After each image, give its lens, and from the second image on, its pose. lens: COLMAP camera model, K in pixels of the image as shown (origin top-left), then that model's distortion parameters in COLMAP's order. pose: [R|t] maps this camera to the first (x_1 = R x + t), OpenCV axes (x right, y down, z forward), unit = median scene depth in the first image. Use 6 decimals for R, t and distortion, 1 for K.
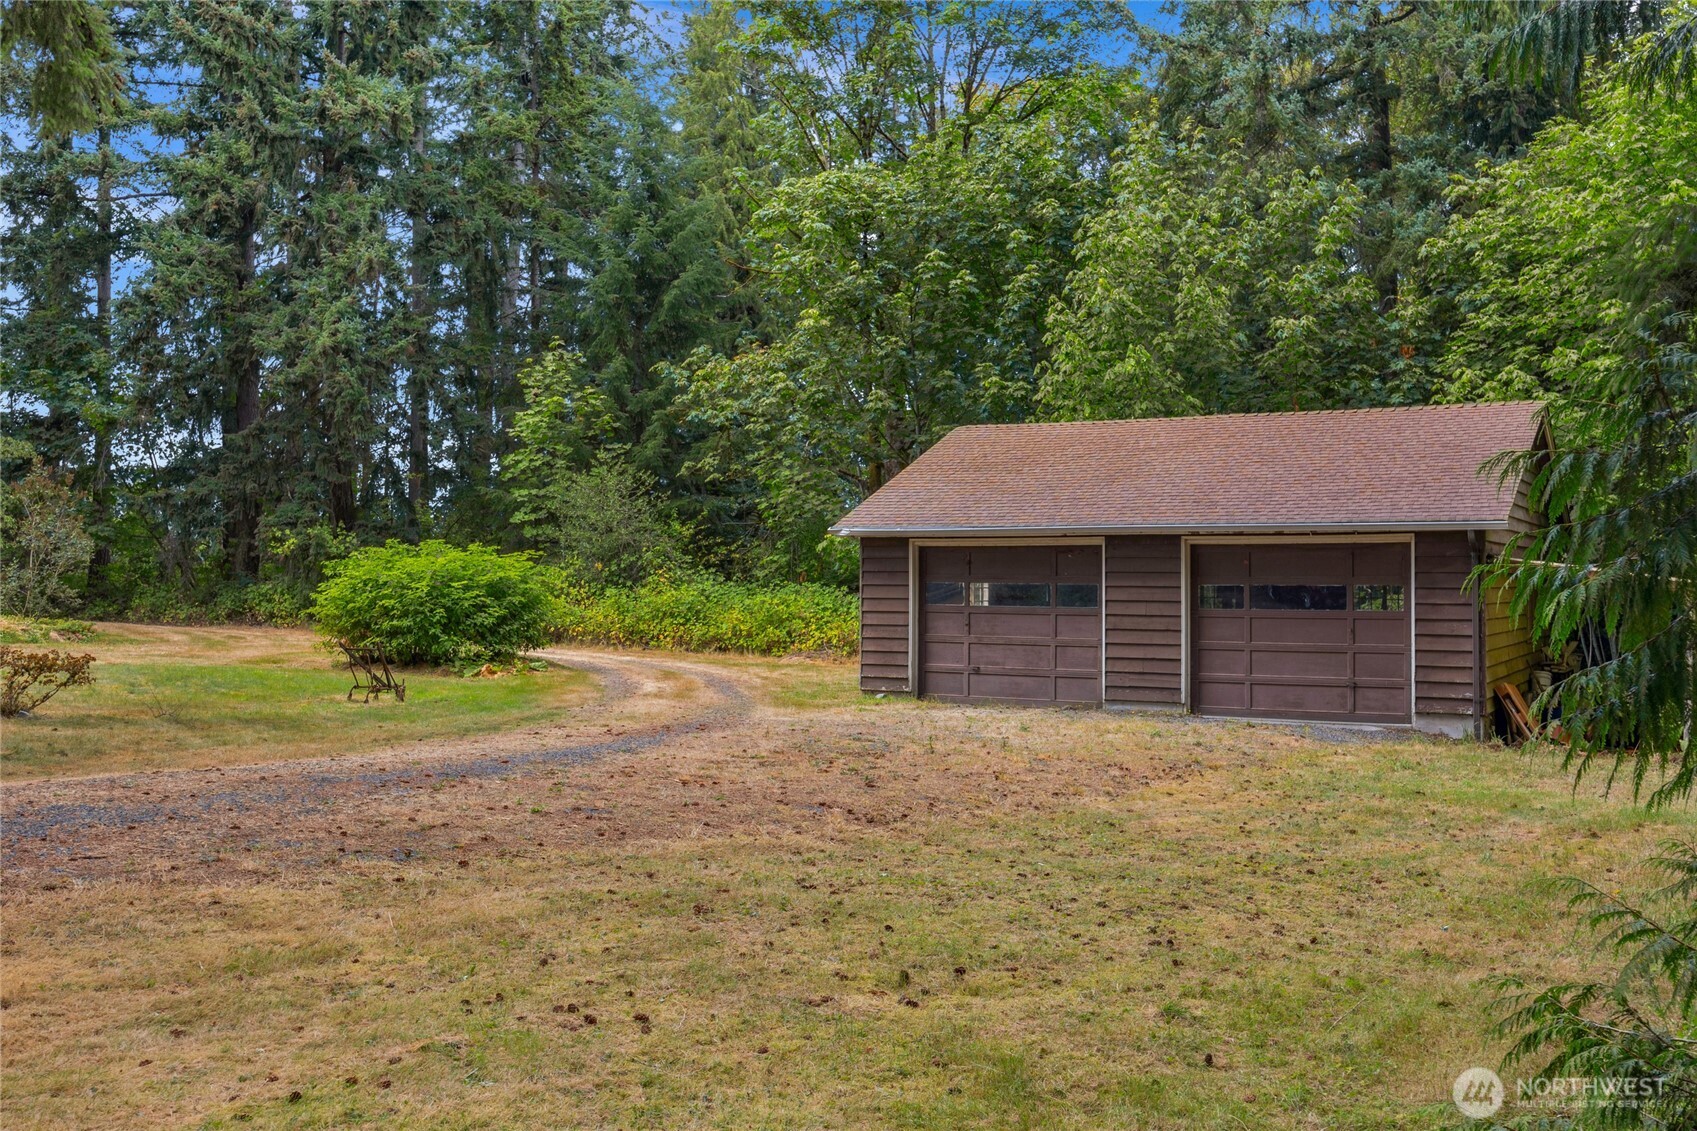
lens RADIAL K [[1703.8, 0, 848.5], [0, 1703.8, 565.5], [0, 0, 1]] dist [-0.007580, -0.007875]
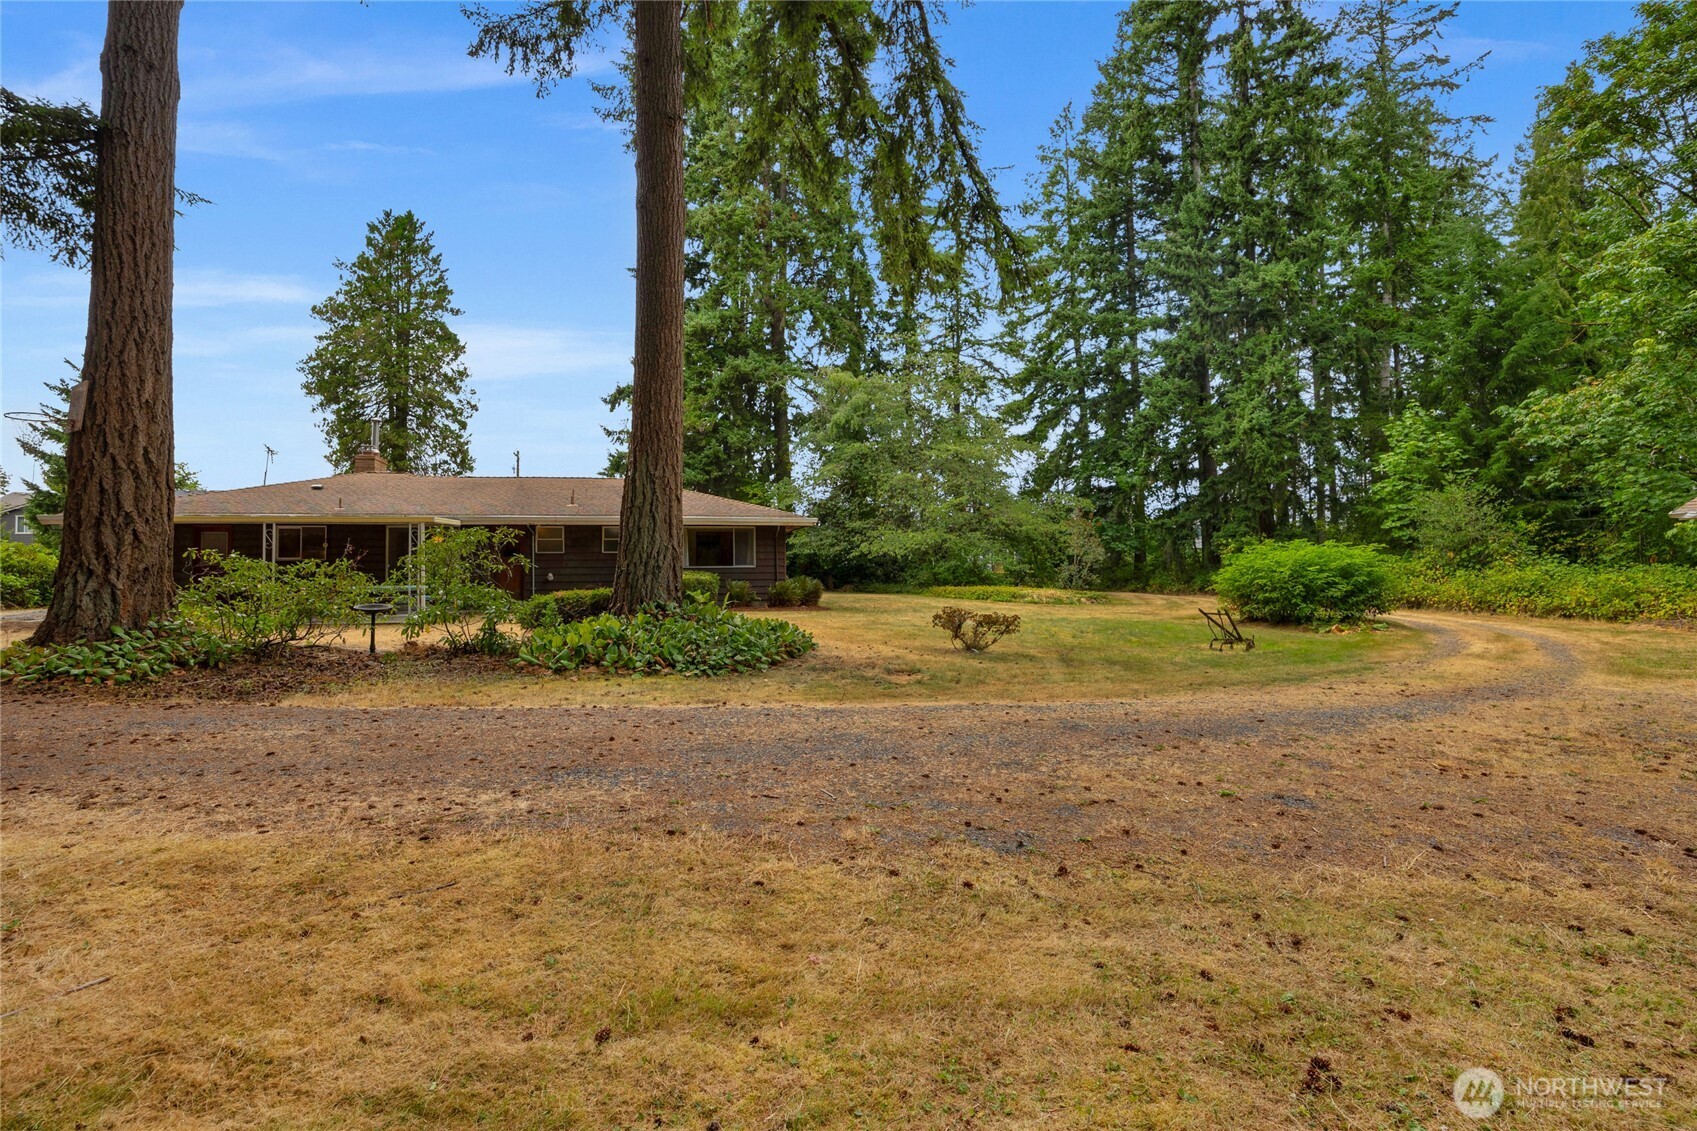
lens RADIAL K [[815.2, 0, 841.6], [0, 815.2, 538.6], [0, 0, 1]] dist [0.000725, -0.004441]
pose [[0.680257, -0.043825, -0.731662, 0.005088], [0.020851, 0.998964, -0.040450, 0.003671], [0.732677, 0.012261, 0.680466, 0.166120]]
